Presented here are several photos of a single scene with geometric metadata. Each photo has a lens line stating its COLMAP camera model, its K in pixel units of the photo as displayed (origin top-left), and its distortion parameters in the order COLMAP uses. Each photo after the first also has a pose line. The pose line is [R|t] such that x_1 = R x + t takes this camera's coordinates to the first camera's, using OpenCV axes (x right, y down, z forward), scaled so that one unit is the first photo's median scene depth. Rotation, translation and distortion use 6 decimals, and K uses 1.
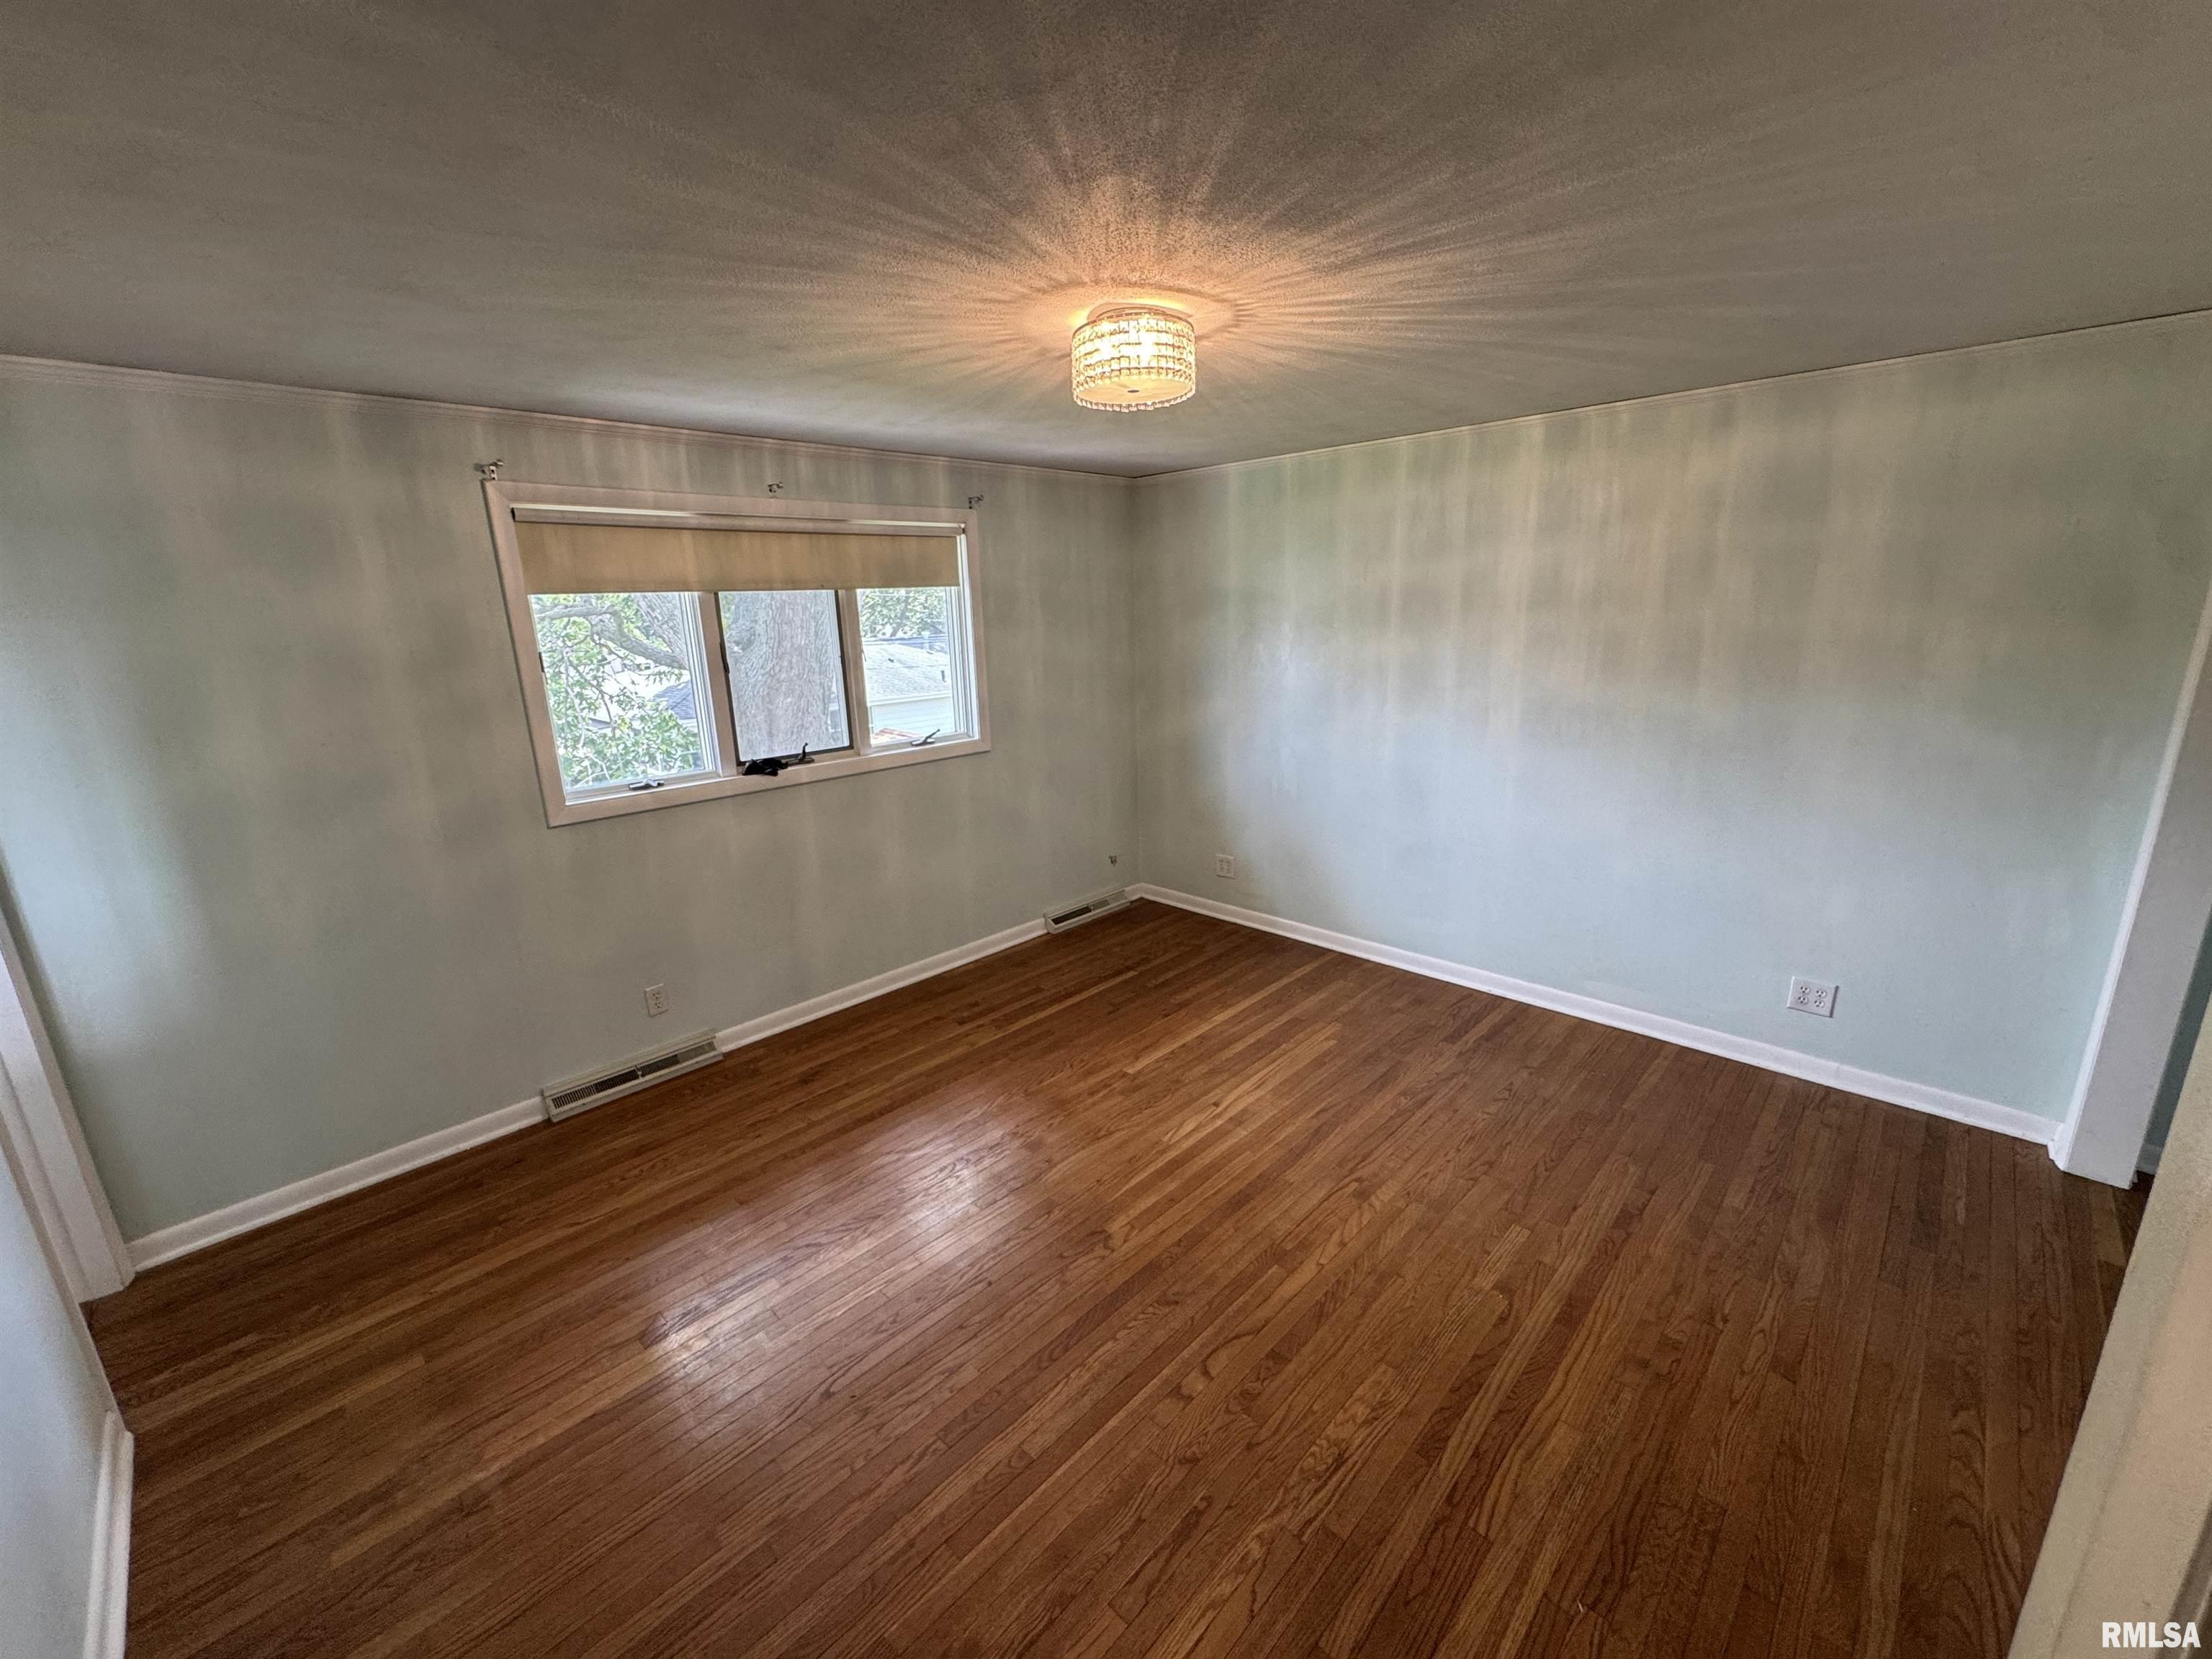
lens RADIAL K [[887.5, 0, 1106.0], [0, 887.5, 829.5], [0, 0, 1]] dist [-0.004712, -0.000283]
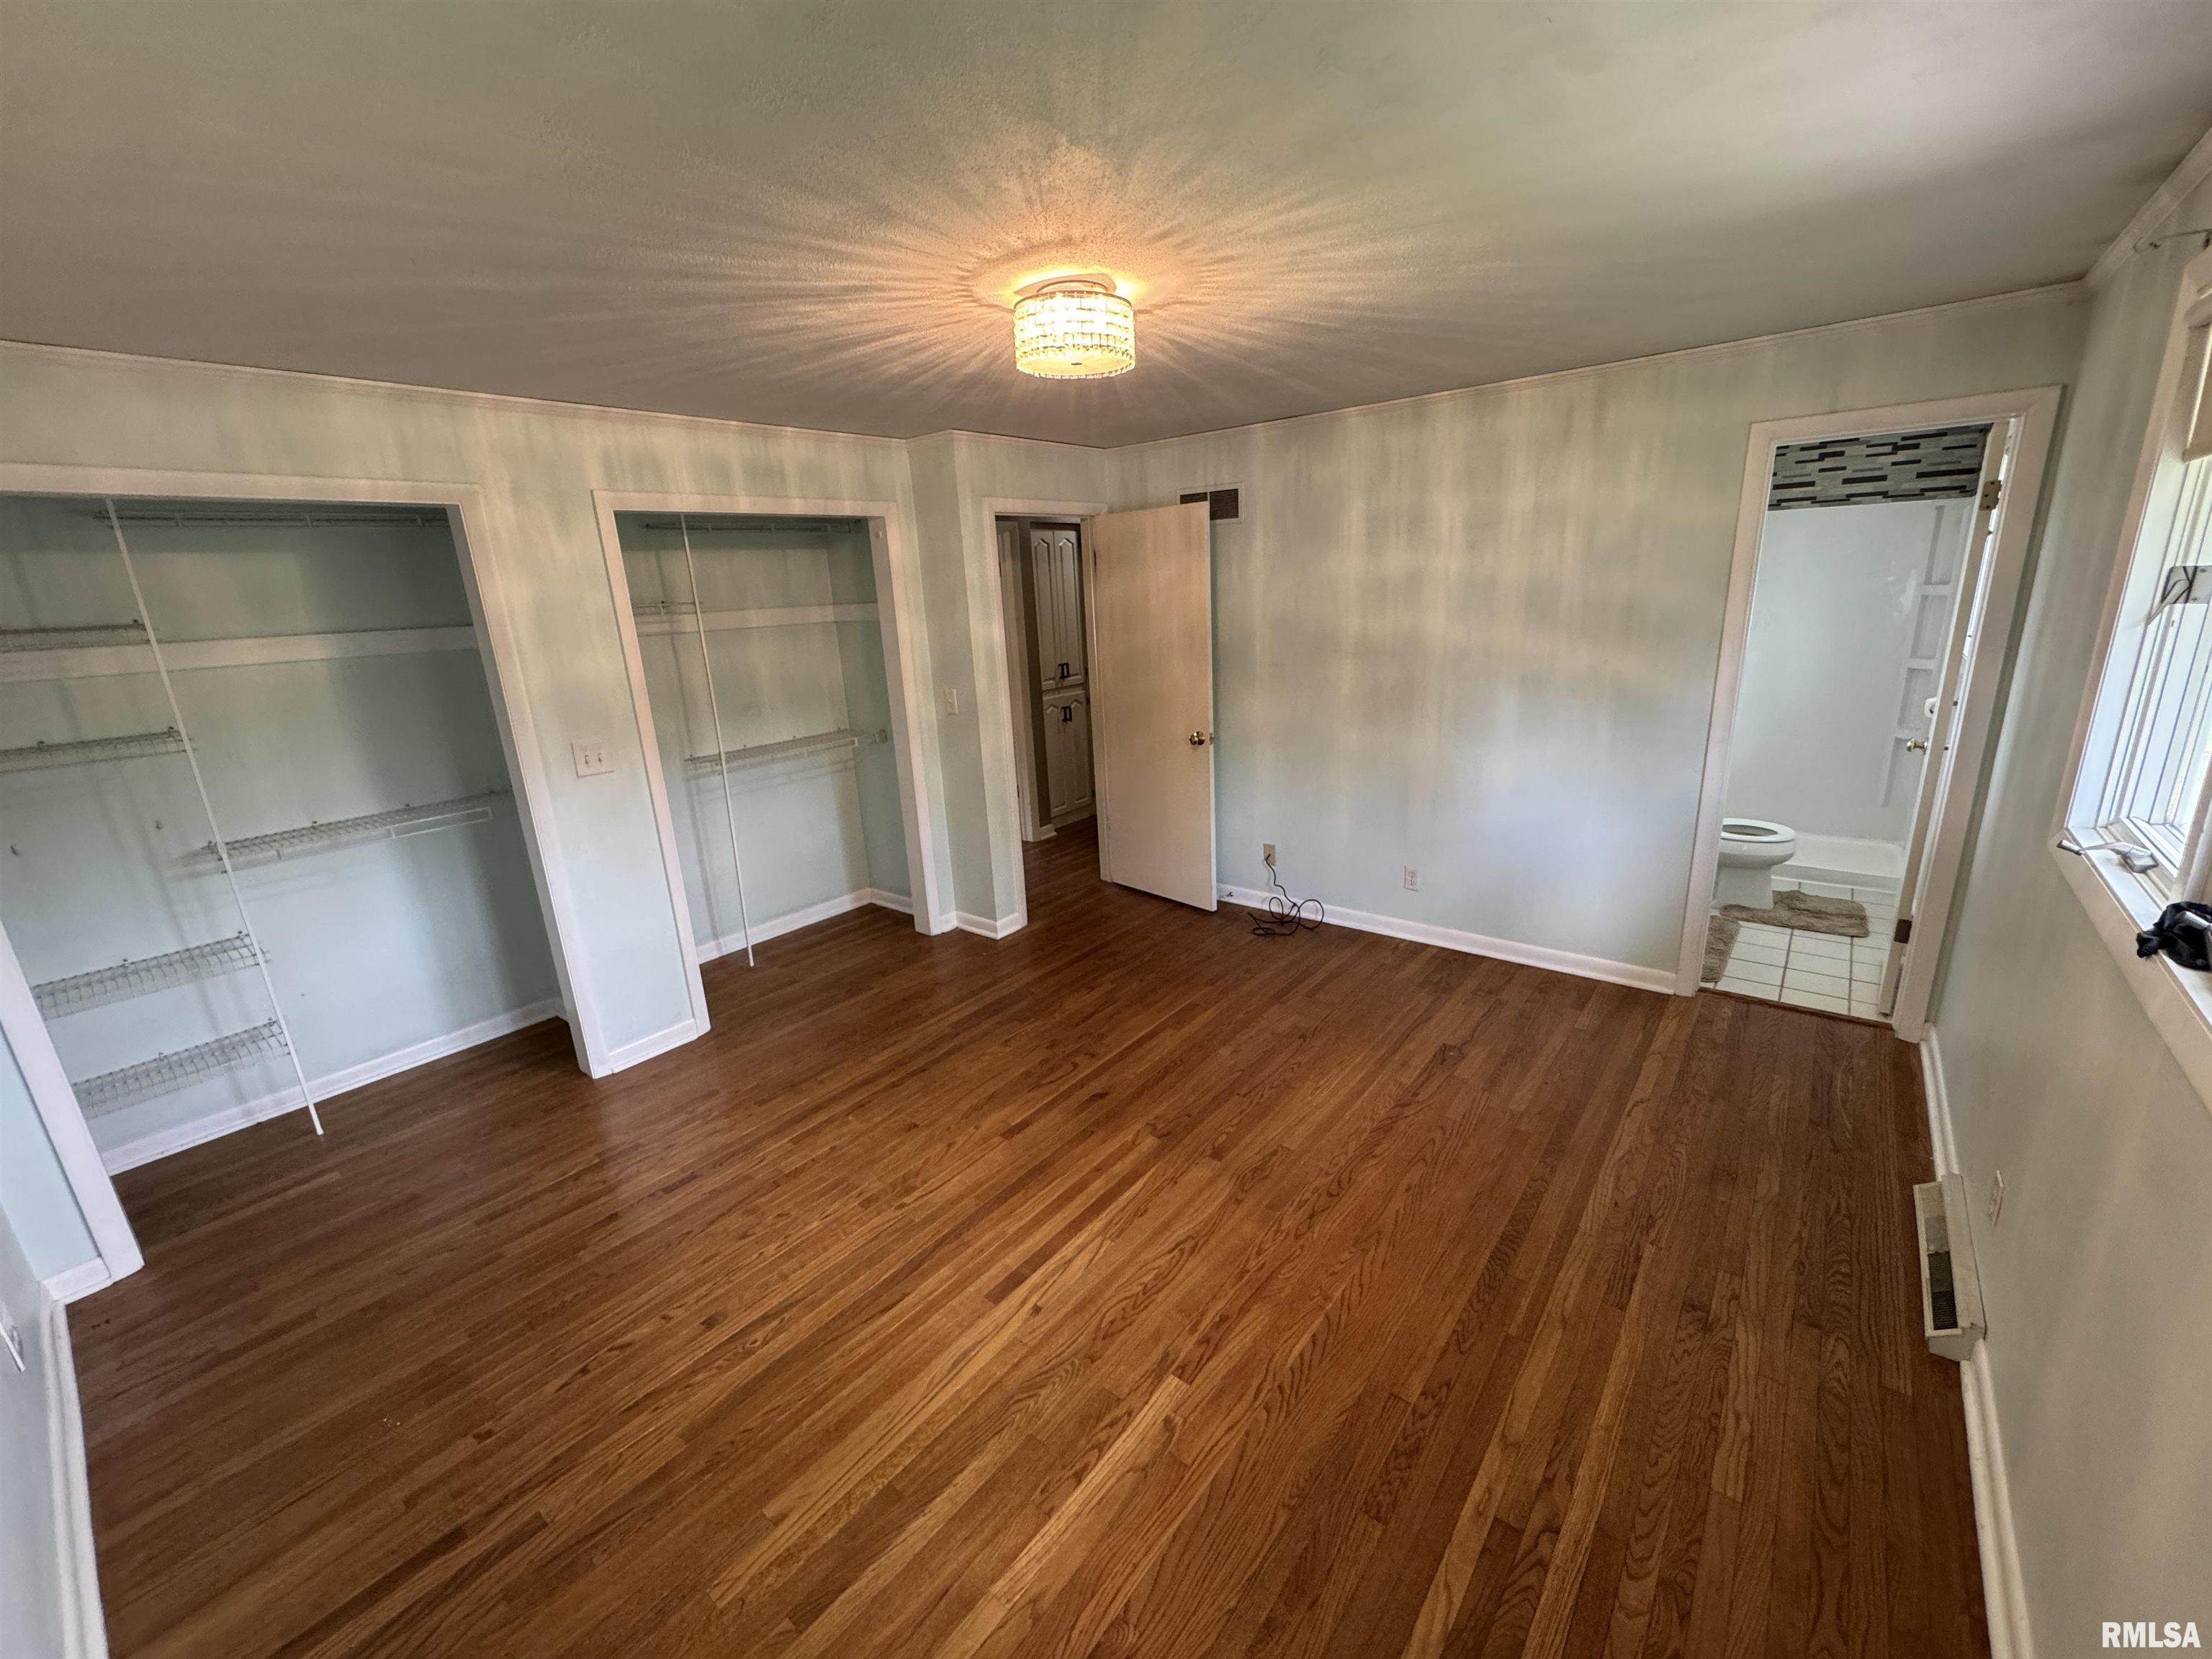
lens RADIAL K [[887.5, 0, 1106.0], [0, 887.5, 829.5], [0, 0, 1]] dist [-0.004712, -0.000283]
pose [[-0.992723, 0.101203, -0.065264, 0.085260], [0.055160, 0.863910, 0.500617, -0.388115], [0.107047, 0.493374, -0.863205, 1.551103]]
